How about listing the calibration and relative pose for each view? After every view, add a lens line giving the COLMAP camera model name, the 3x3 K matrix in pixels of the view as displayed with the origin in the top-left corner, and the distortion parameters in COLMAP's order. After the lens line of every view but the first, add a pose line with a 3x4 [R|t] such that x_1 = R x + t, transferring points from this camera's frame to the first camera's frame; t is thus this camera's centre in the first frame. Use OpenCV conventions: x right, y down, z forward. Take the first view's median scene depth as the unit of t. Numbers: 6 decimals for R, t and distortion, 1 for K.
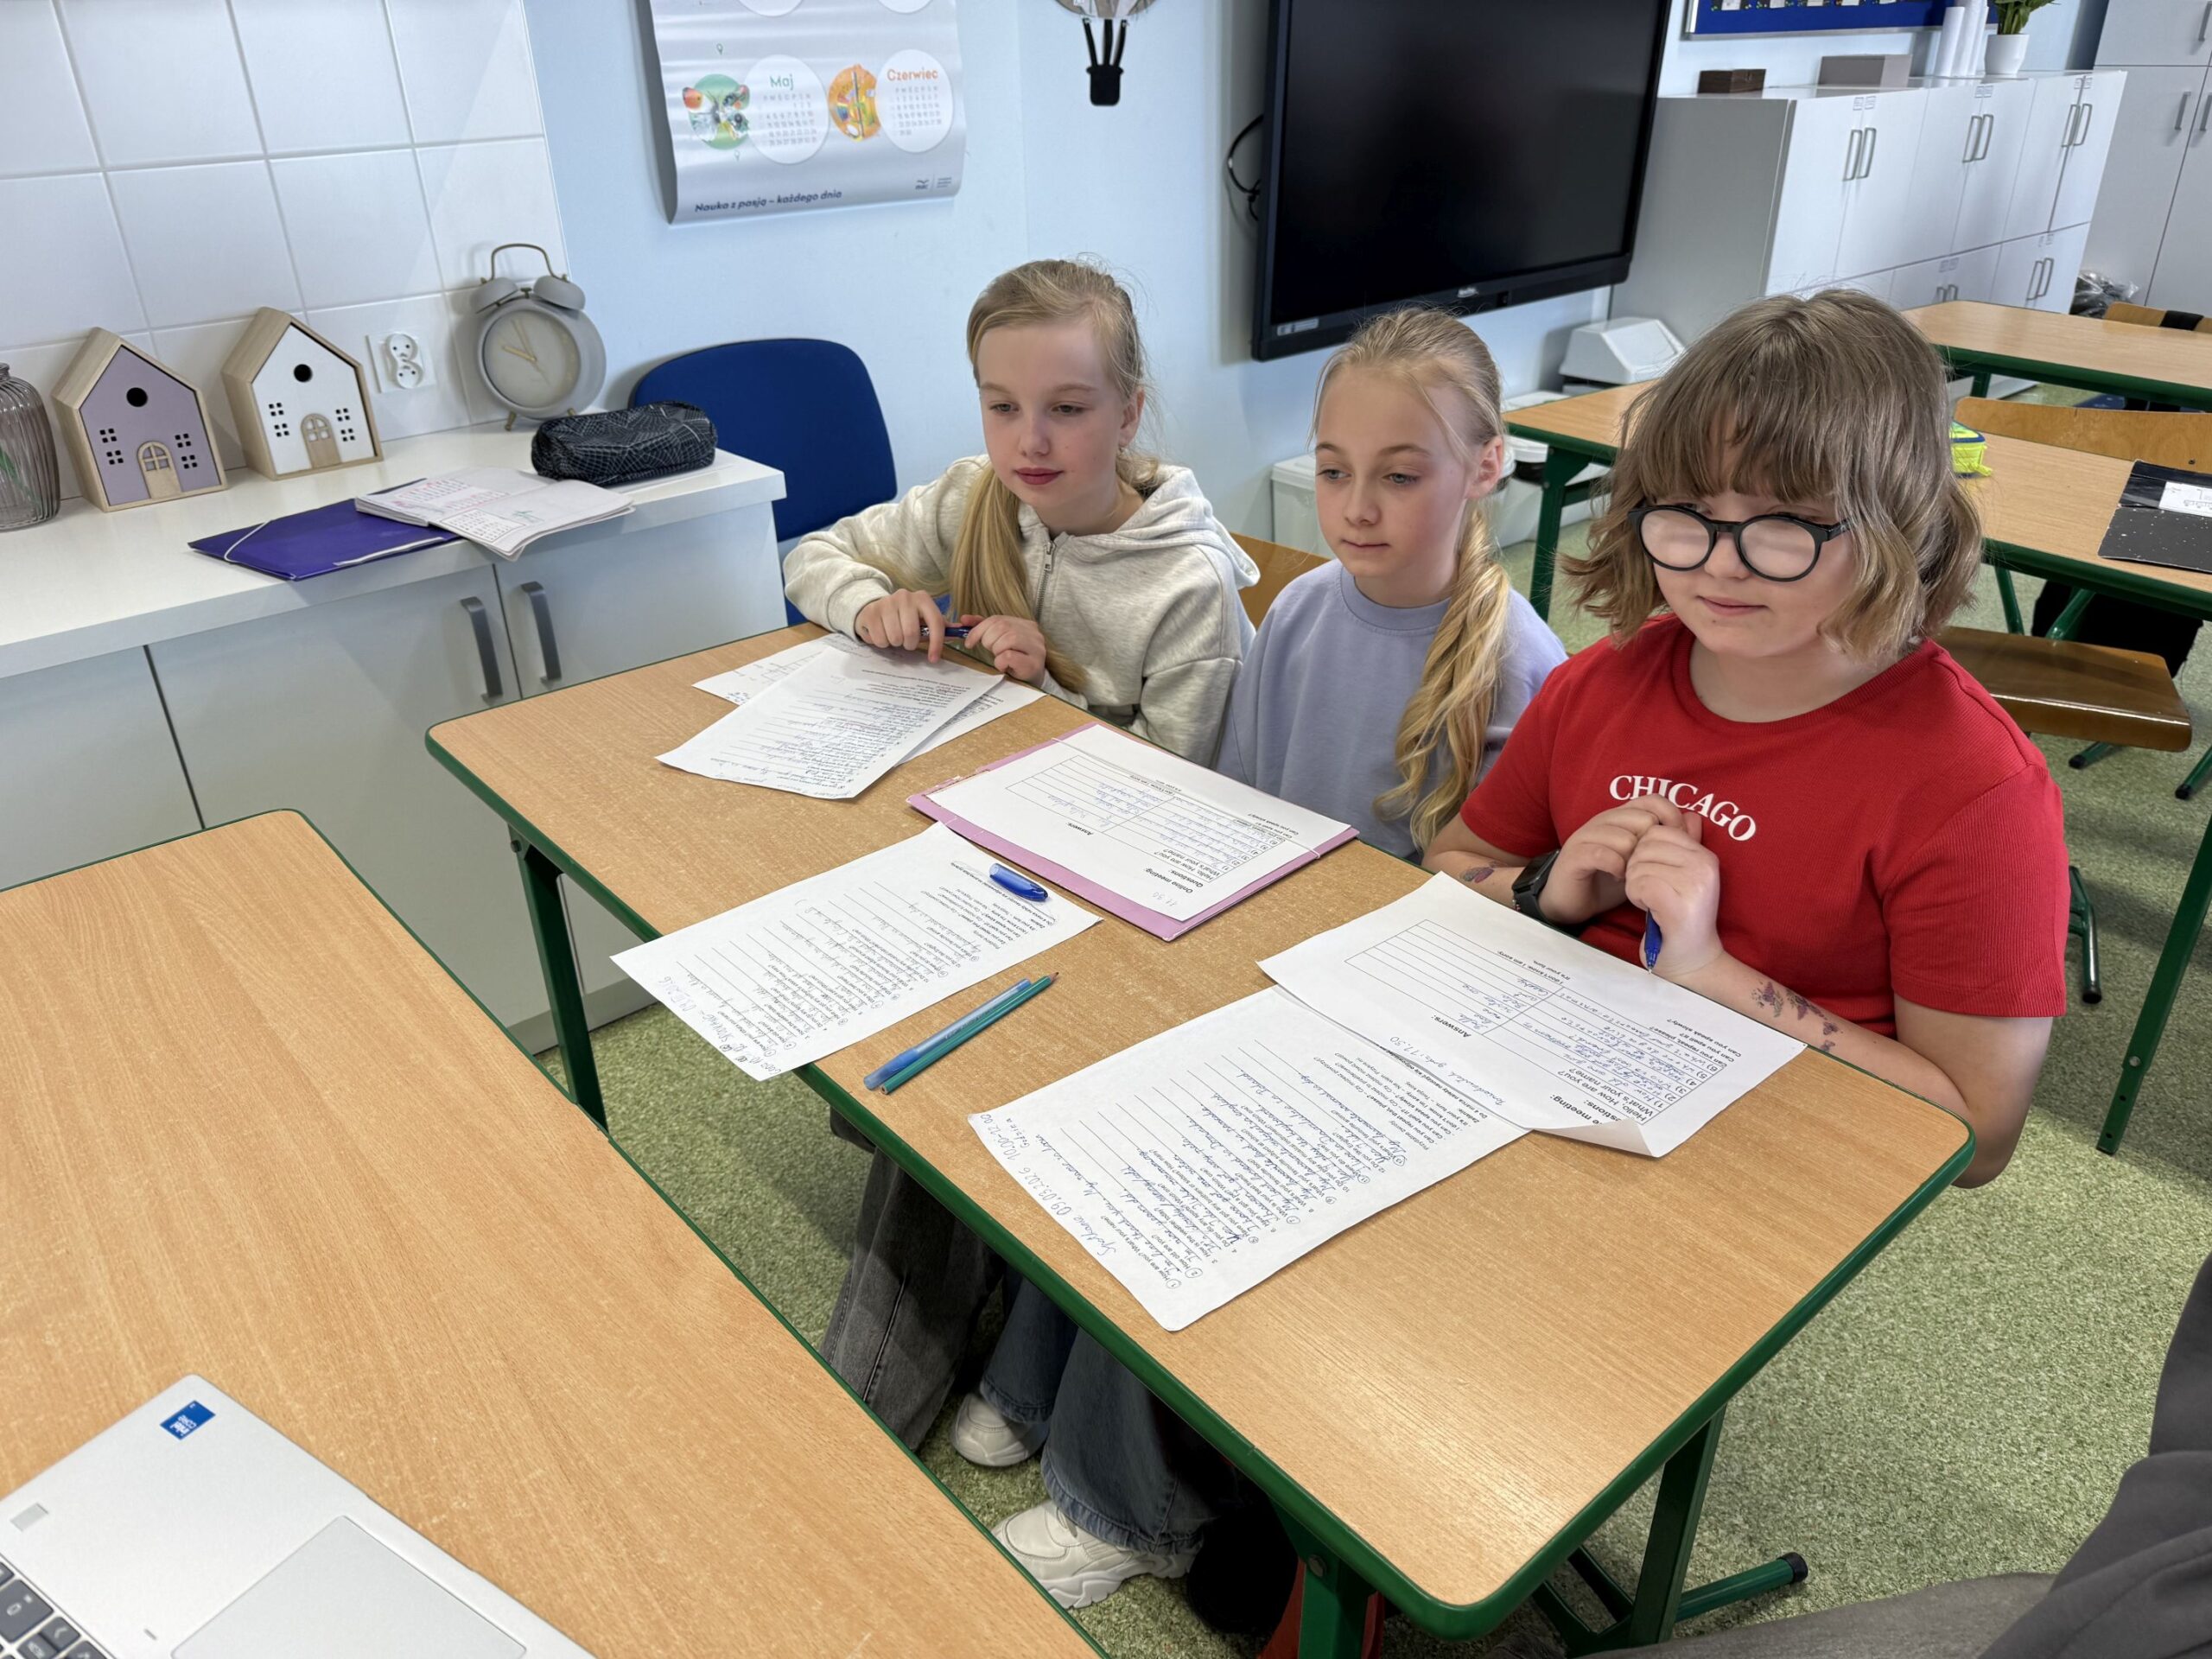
lens RADIAL K [[1608.3, 0, 1080.7], [0, 1608.3, 823.3], [0, 0, 1]] dist [-0.004532, -0.006166]
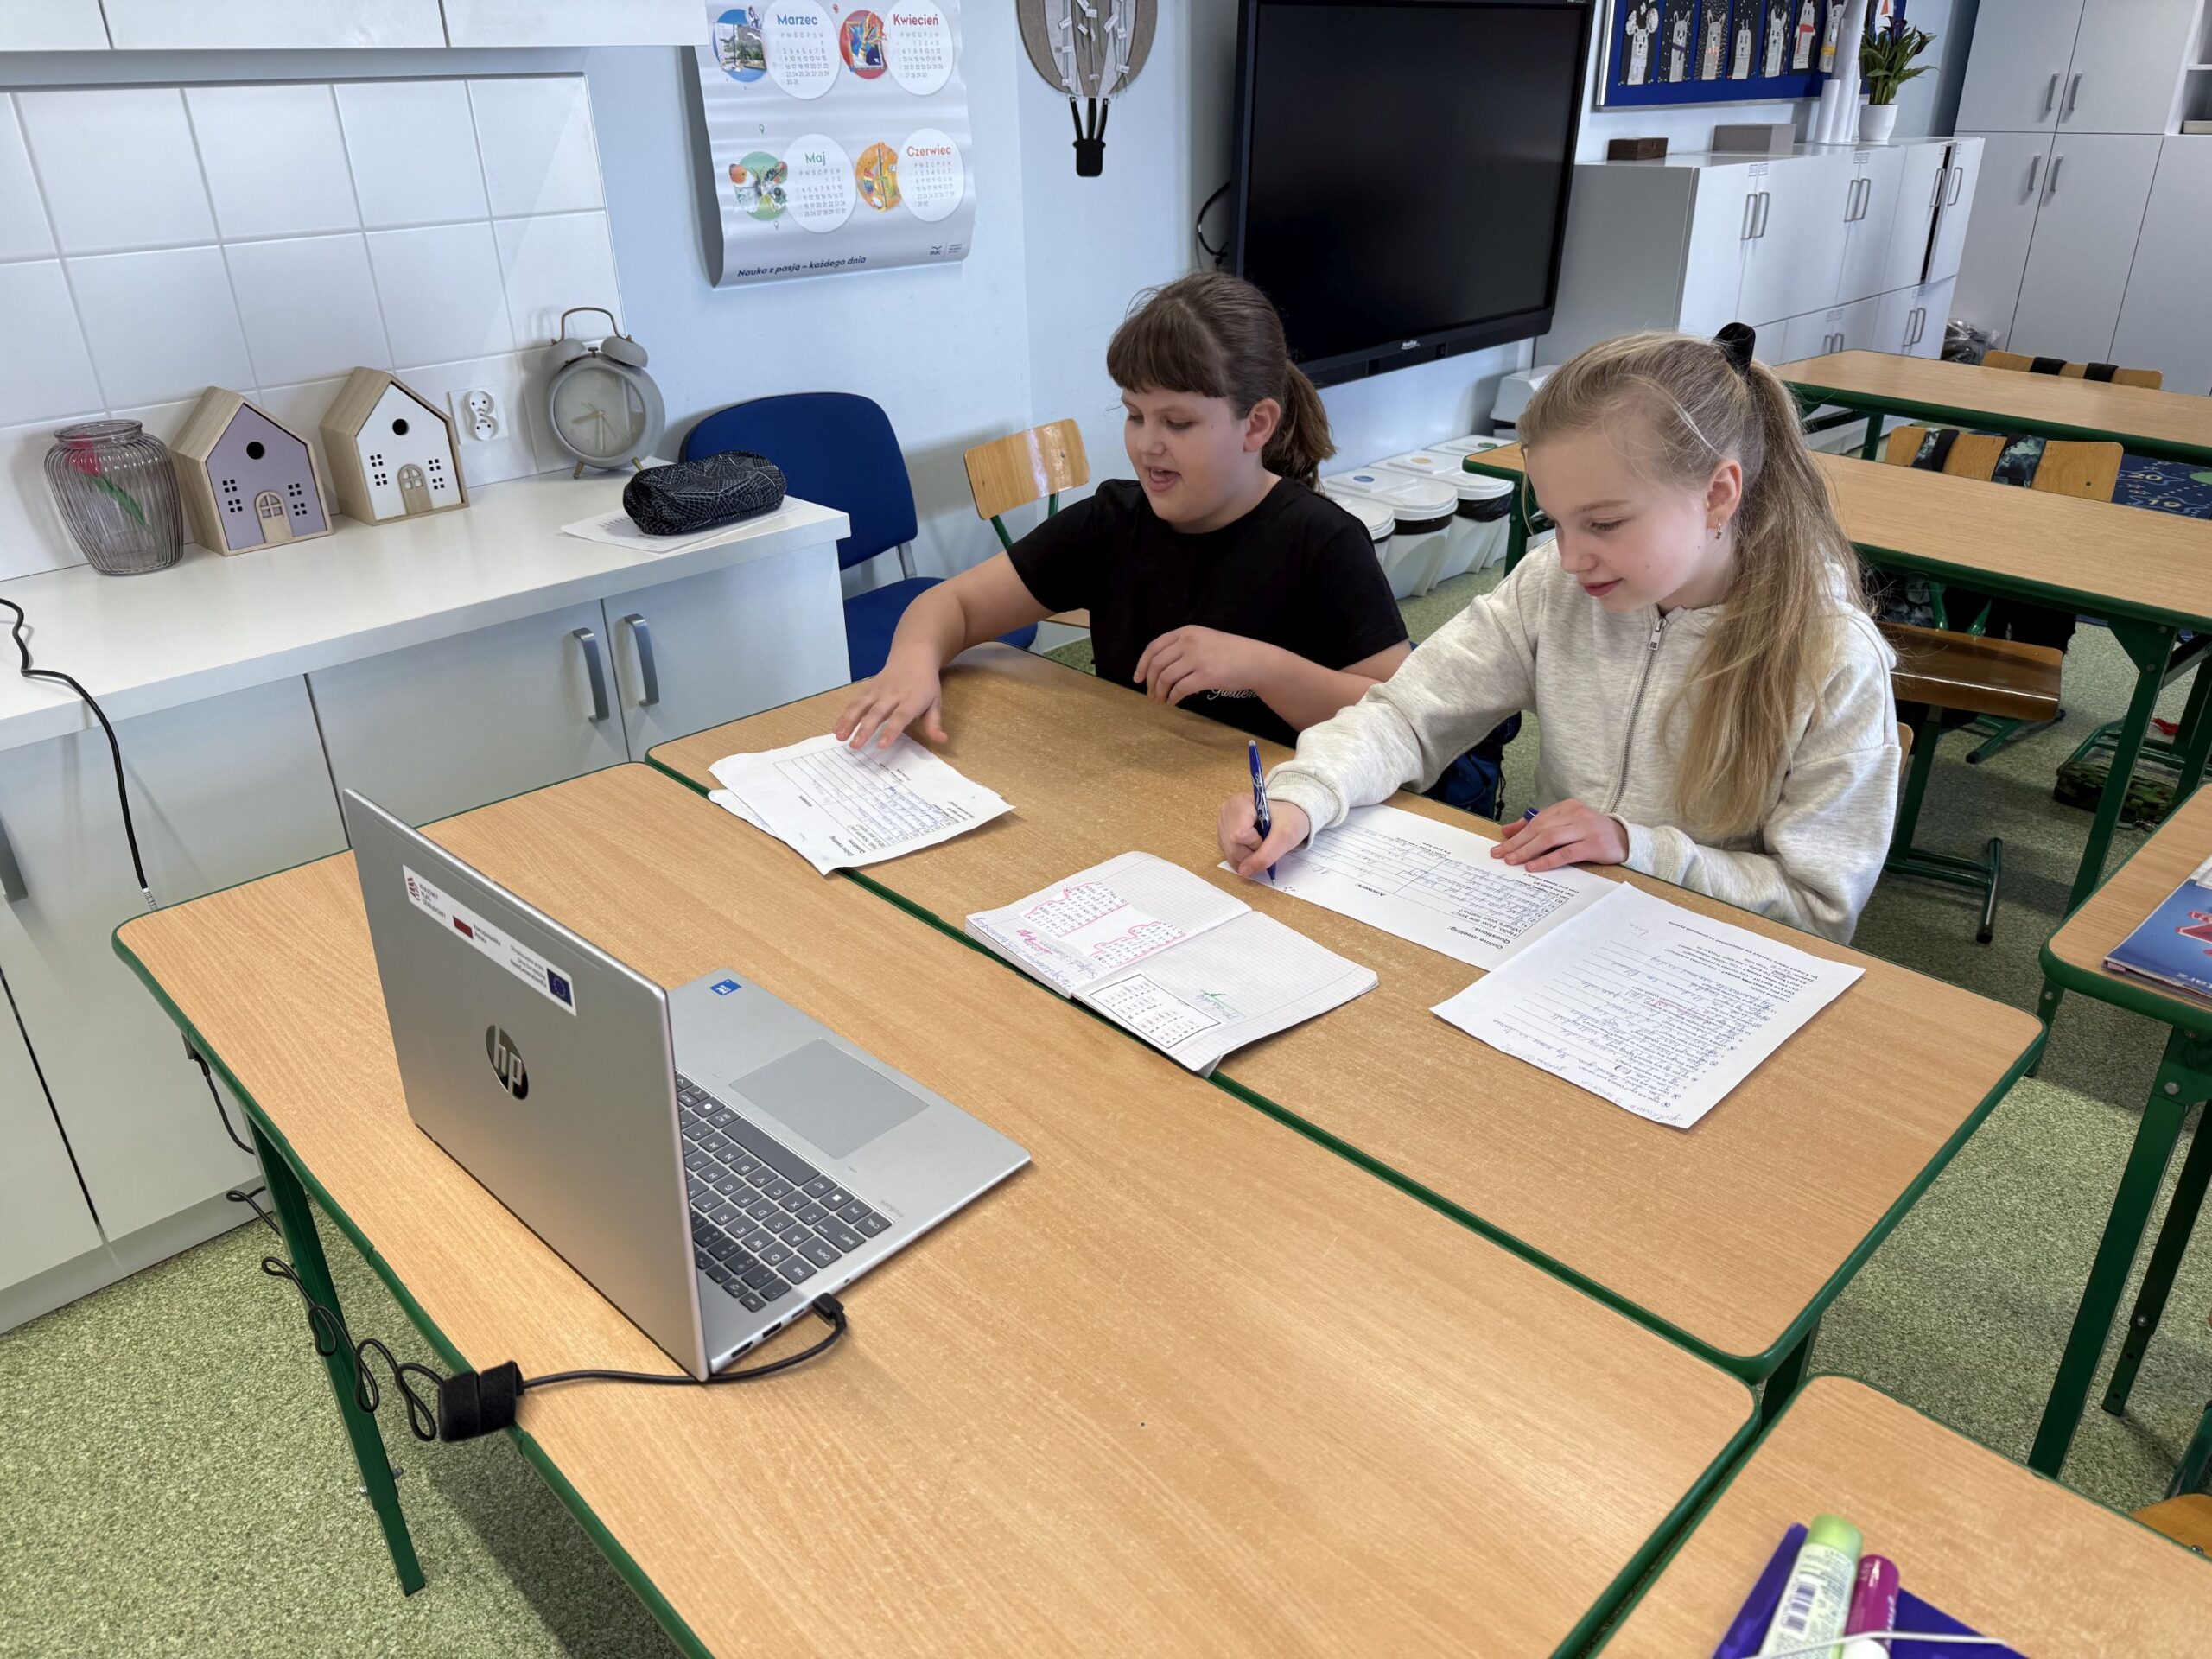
lens RADIAL K [[1589.0, 0, 1118.3], [0, 1589.0, 830.4], [0, 0, 1]] dist [0.004503, -0.011305]
pose [[0.997127, -0.025164, 0.071442, -0.071603], [0.026584, 0.999466, -0.018995, 0.021459], [-0.070926, 0.020839, 0.997264, -0.084962]]
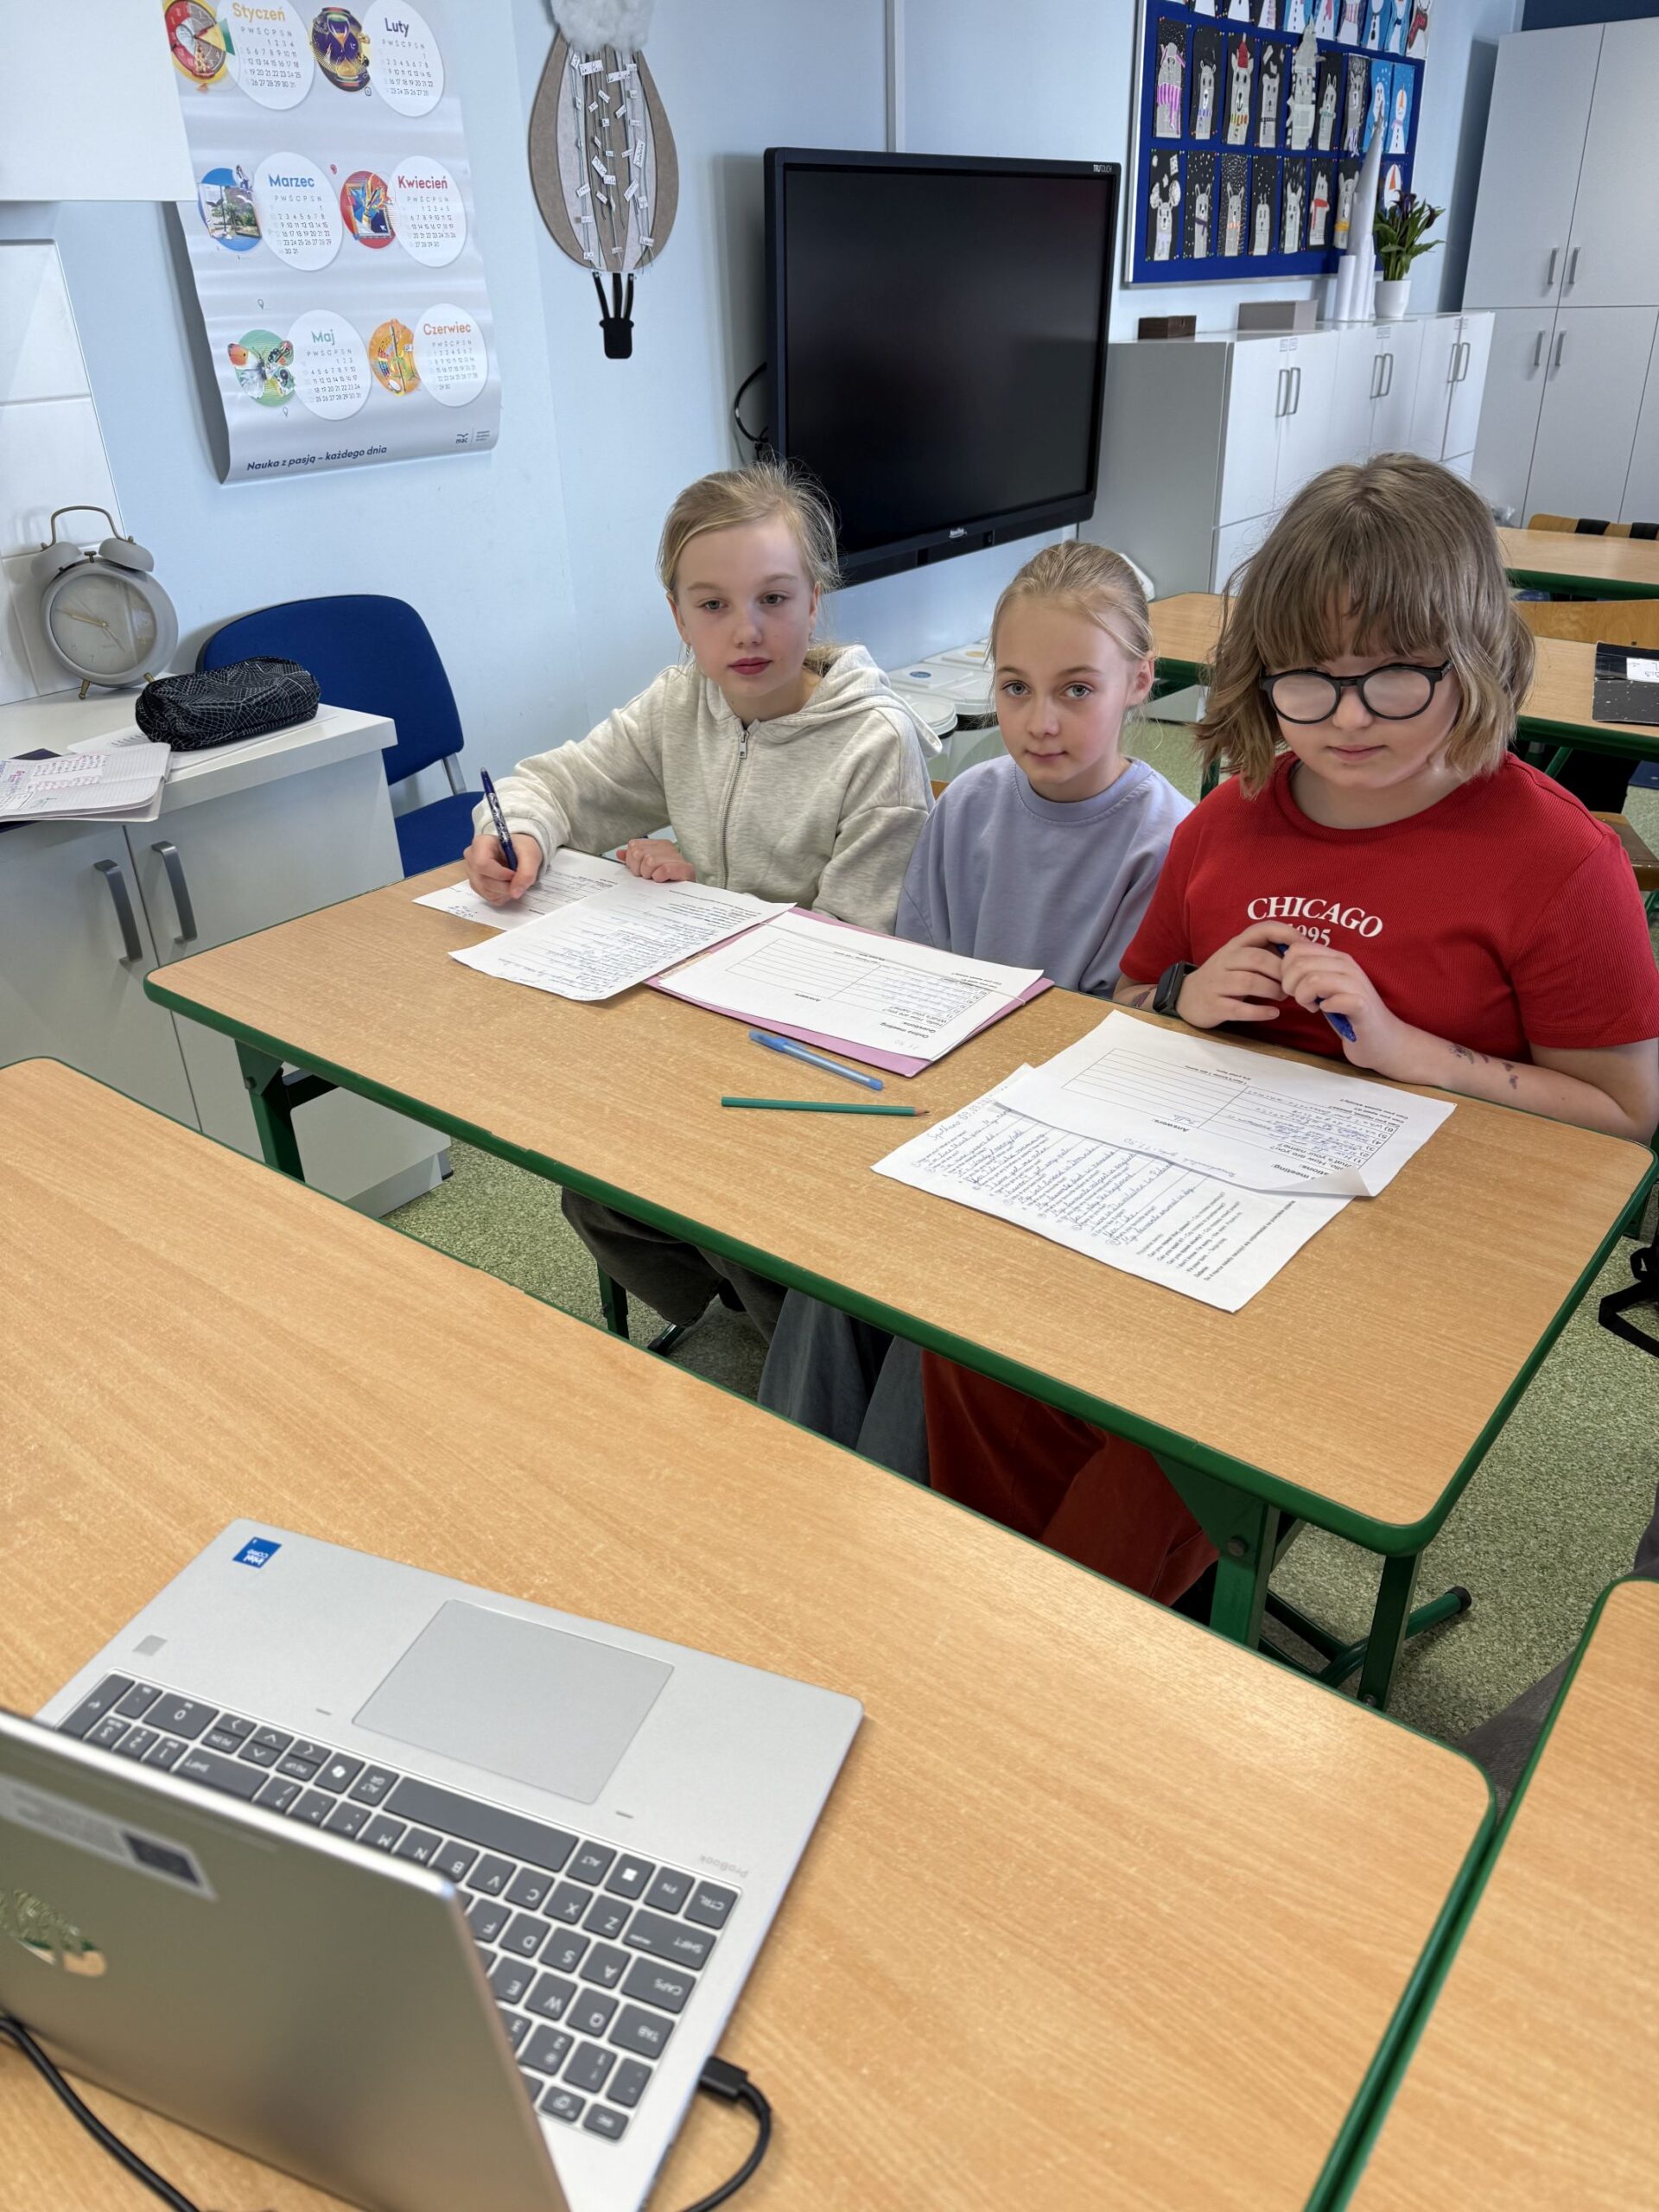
lens RADIAL K [[1589.0, 0, 829.5], [0, 1589.0, 1106.0], [0, 0, 1]] dist [0.004503, -0.011305]
pose [[0.981517, -0.098116, 0.164312, -0.088869], [0.095852, 0.995160, 0.021670, 0.023998], [-0.165643, -0.005520, 0.986170, -0.031206]]
